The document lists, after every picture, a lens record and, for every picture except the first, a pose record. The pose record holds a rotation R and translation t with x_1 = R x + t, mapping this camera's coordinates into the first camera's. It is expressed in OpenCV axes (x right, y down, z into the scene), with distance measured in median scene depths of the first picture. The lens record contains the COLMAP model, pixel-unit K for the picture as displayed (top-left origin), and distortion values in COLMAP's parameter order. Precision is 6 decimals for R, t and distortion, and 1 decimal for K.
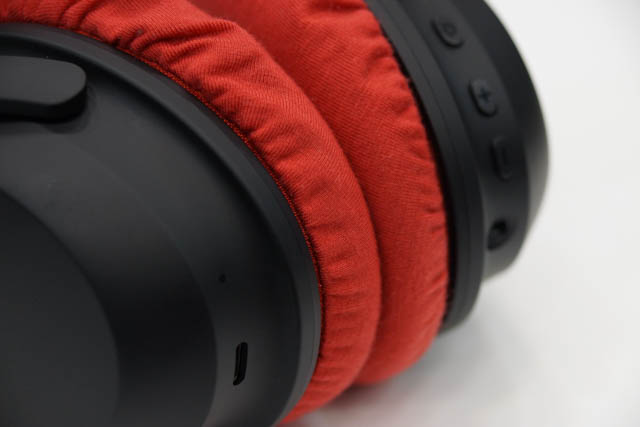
lens RADIAL K [[2224.7, 0, 318.0], [0, 2224.7, 213.9], [0, 0, 1]] dist [0.014733, 0.000000]
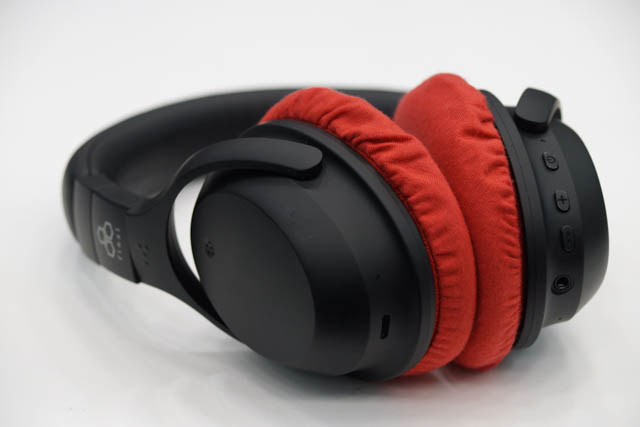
lens RADIAL K [[2224.7, 0, 320.4], [0, 2224.7, 213.6], [0, 0, 1]] dist [0.014733, 0.000000]
pose [[0.979829, 0.118873, -0.160638, 0.181433], [-0.125256, 0.991665, -0.030179, 0.036950], [0.155712, 0.049692, 0.986552, -0.735999]]
